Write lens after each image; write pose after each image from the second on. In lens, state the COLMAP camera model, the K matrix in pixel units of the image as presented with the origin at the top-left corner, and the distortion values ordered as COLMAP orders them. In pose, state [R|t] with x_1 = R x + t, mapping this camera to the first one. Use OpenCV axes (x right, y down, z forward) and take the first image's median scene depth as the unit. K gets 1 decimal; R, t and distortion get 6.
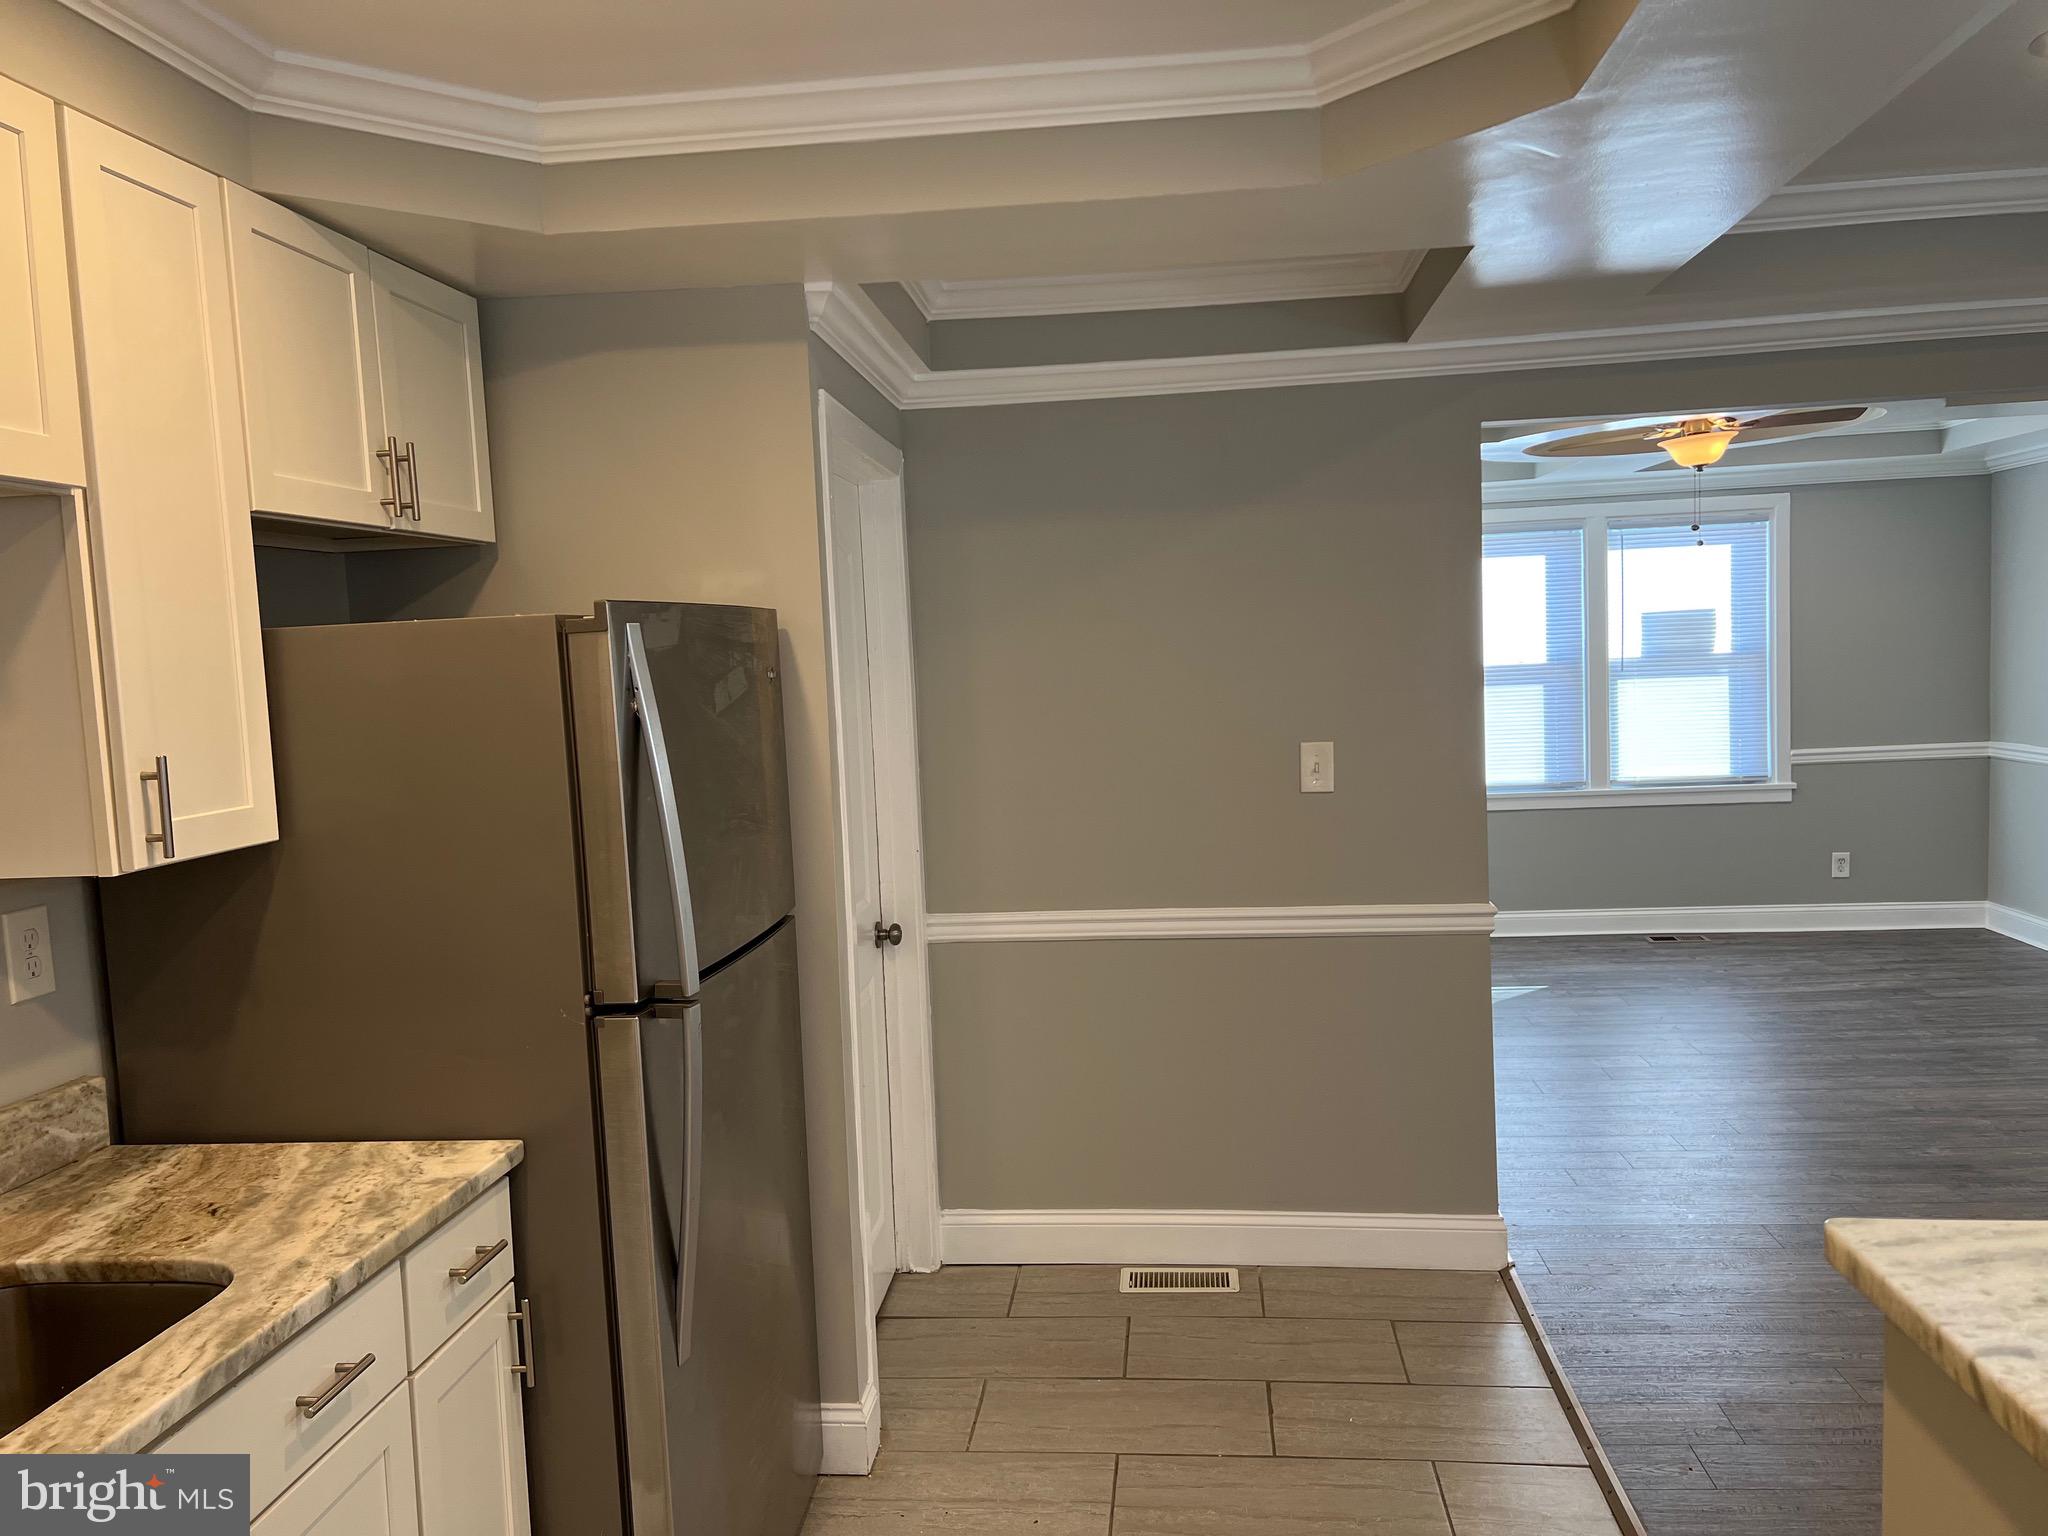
lens RADIAL K [[1535.8, 0, 1023.3], [0, 1535.8, 787.6], [0, 0, 1]] dist [0.055492, -0.059294]
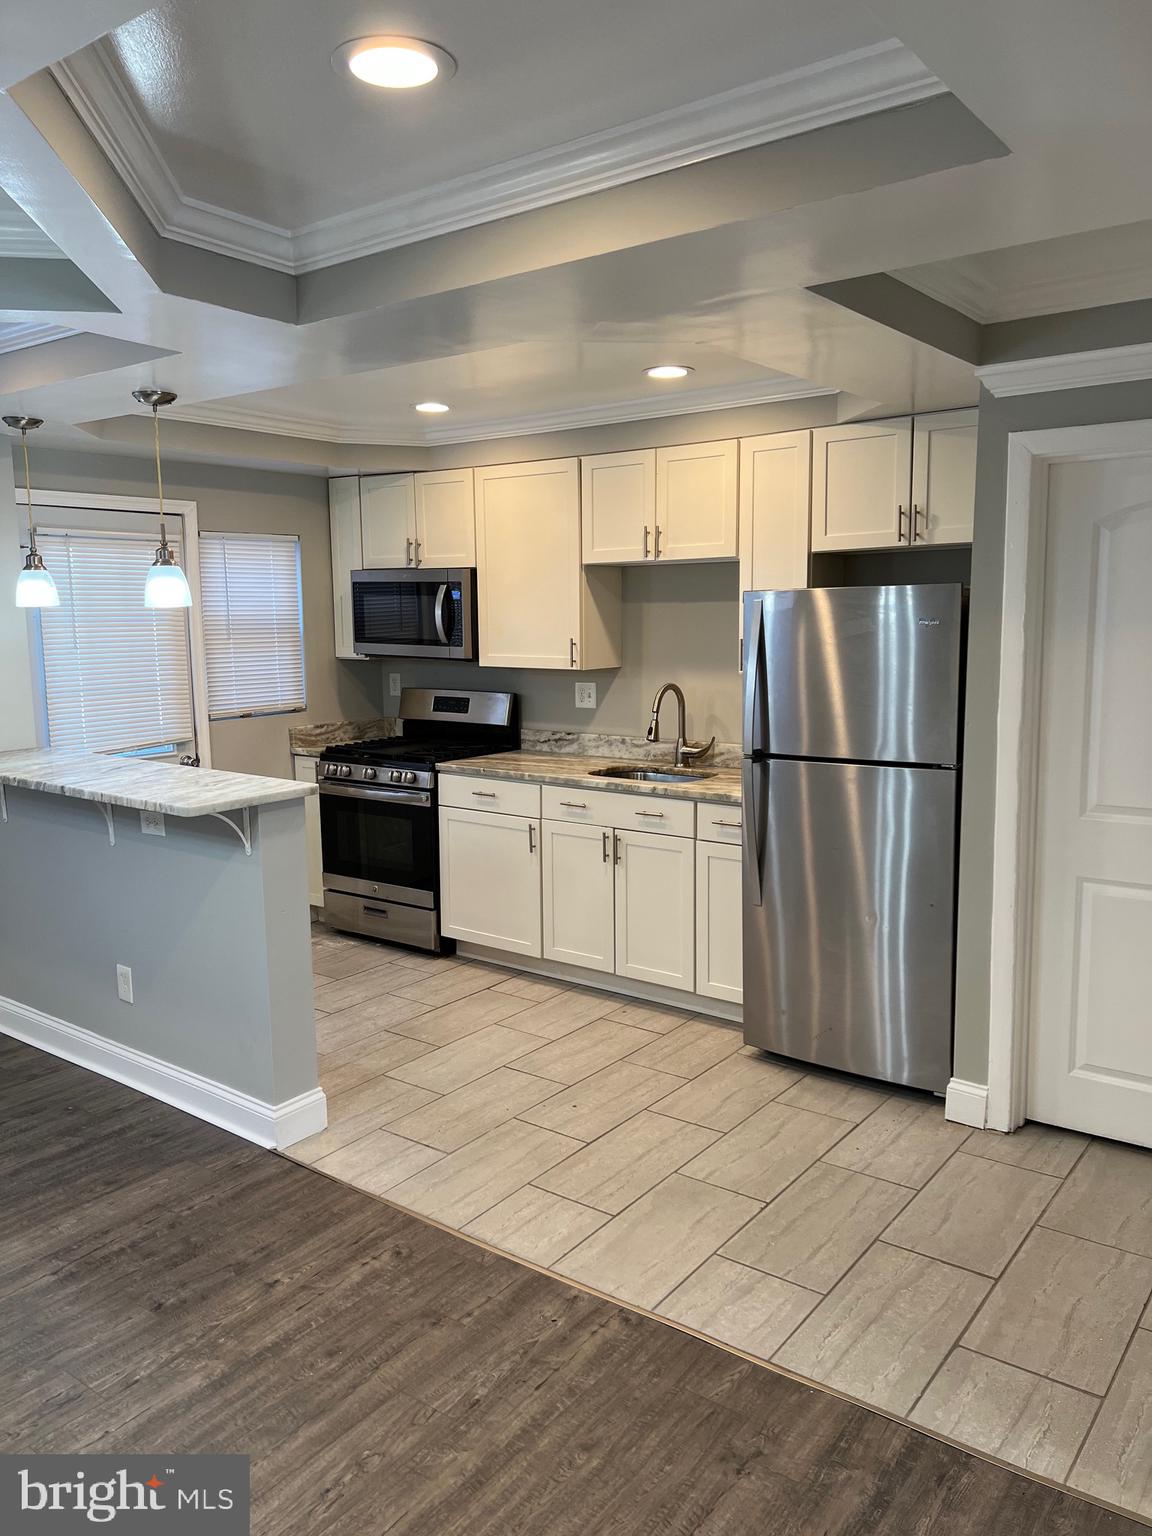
lens RADIAL K [[1151.9, 0, 559.5], [0, 1151.9, 768.4], [0, 0, 1]] dist [0.055492, -0.059294]
pose [[-0.522673, 0.163590, -0.836690, 0.438597], [-0.038346, 0.975913, 0.214765, -0.066868], [0.851670, 0.144336, -0.503811, 0.498451]]
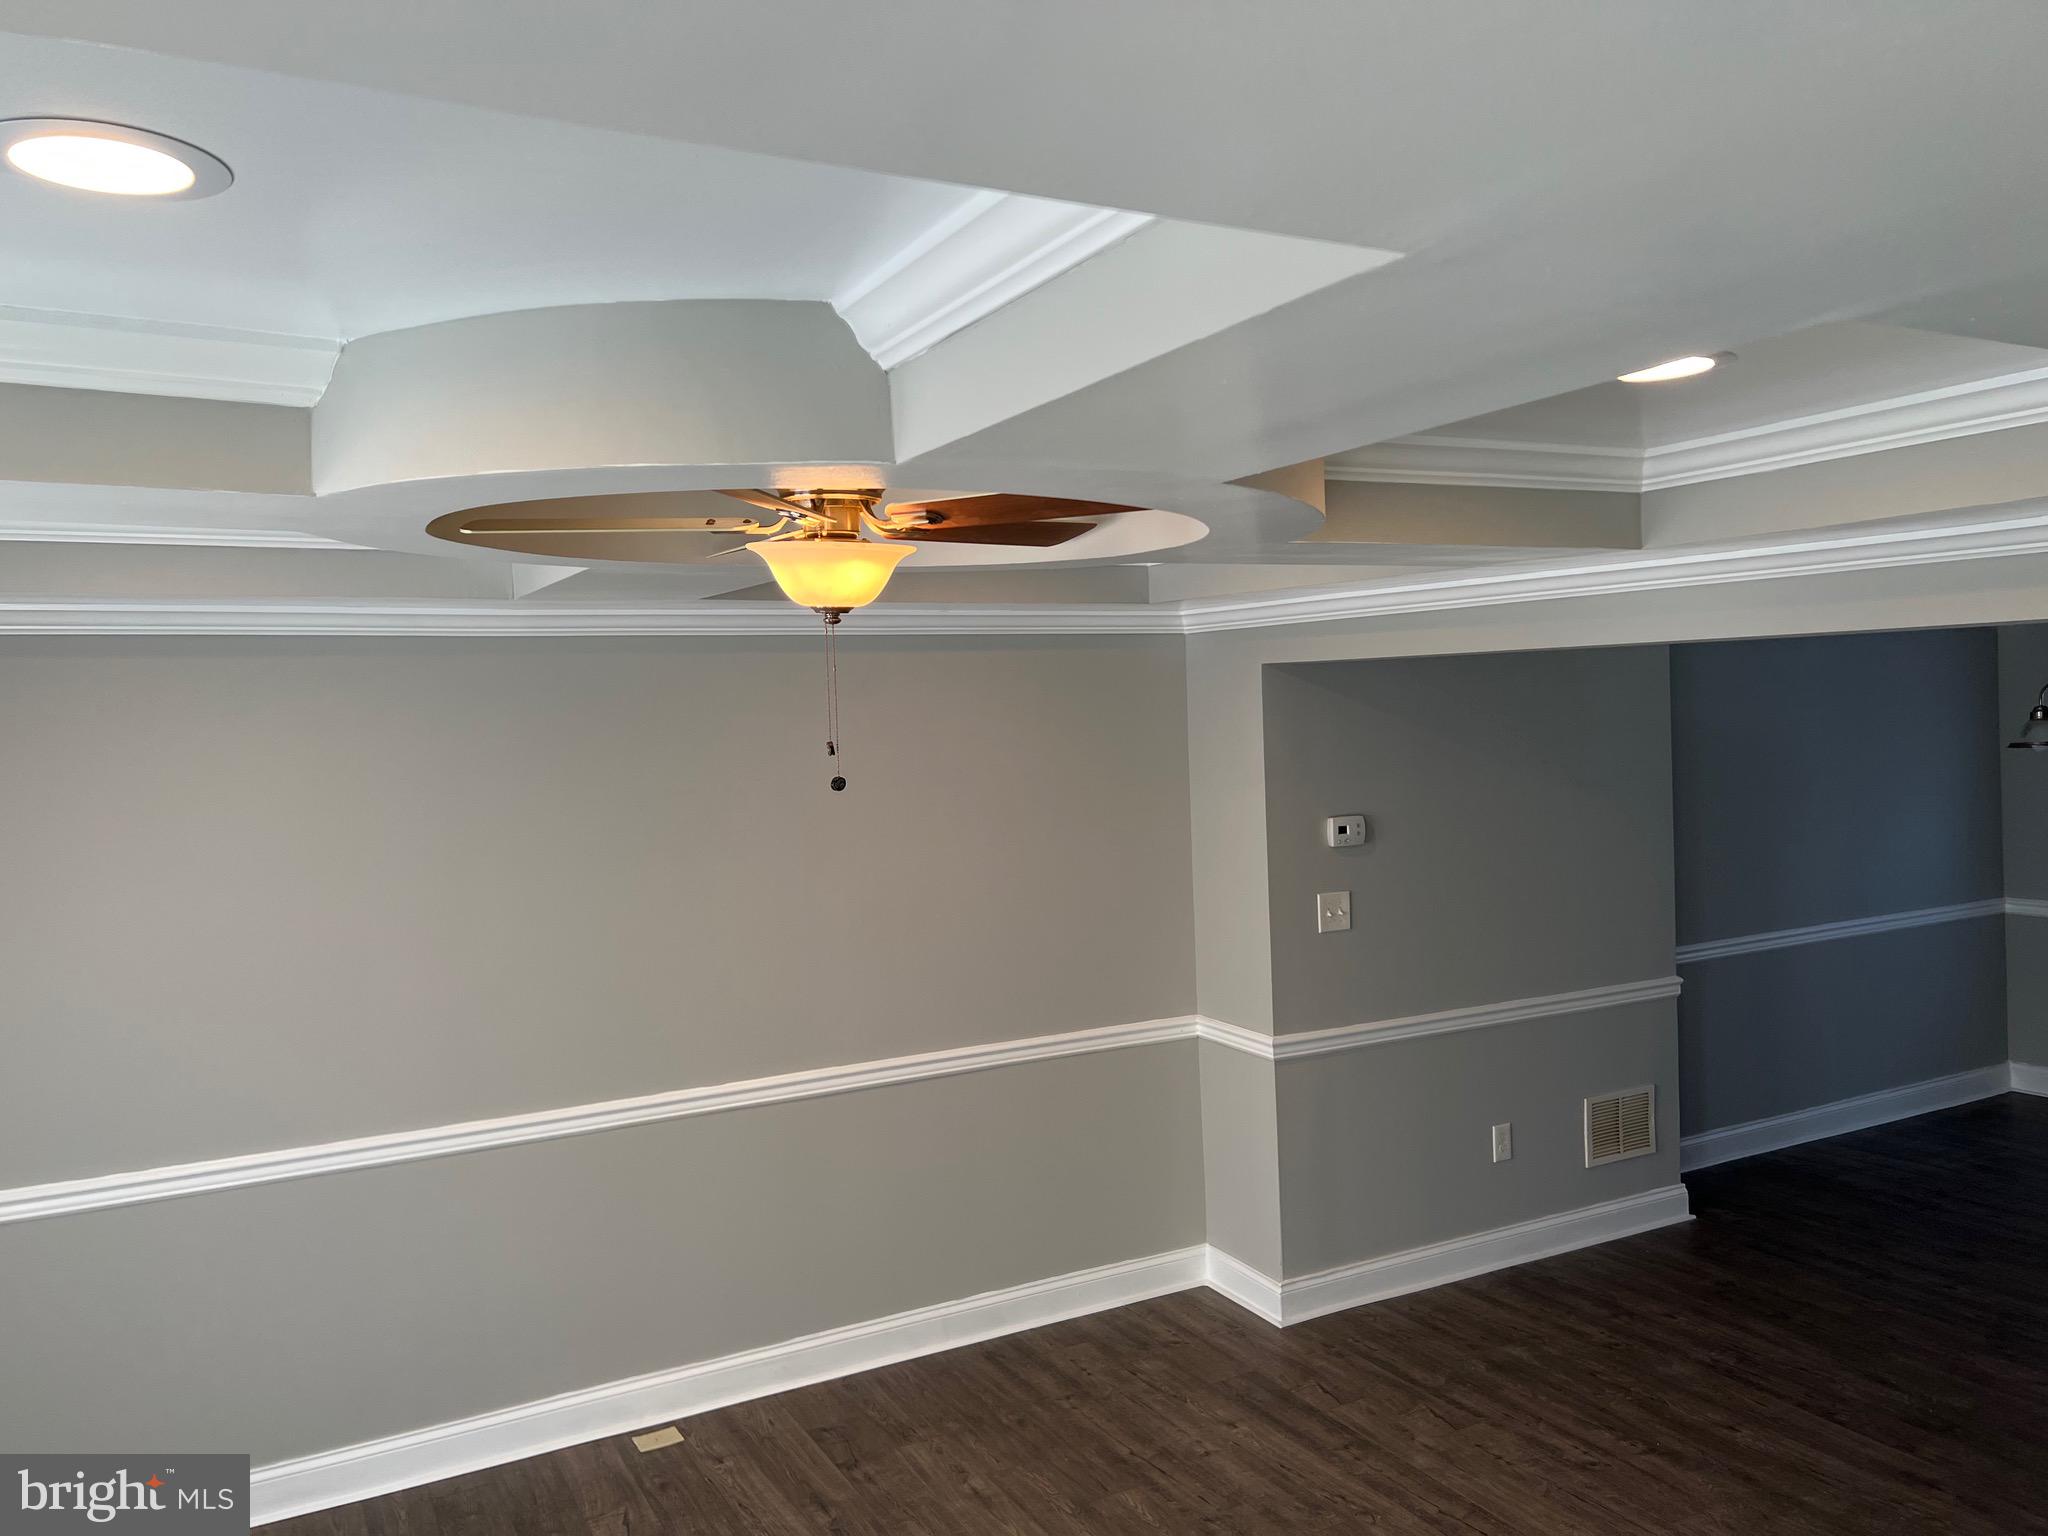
lens RADIAL K [[1535.8, 0, 1018.1], [0, 1535.8, 760.4], [0, 0, 1]] dist [0.055492, -0.059294]
pose [[-0.560029, 0.036144, 0.827685, 0.037892], [0.131545, 0.990253, 0.045763, -0.138011], [-0.817963, 0.134506, -0.559325, 0.932644]]
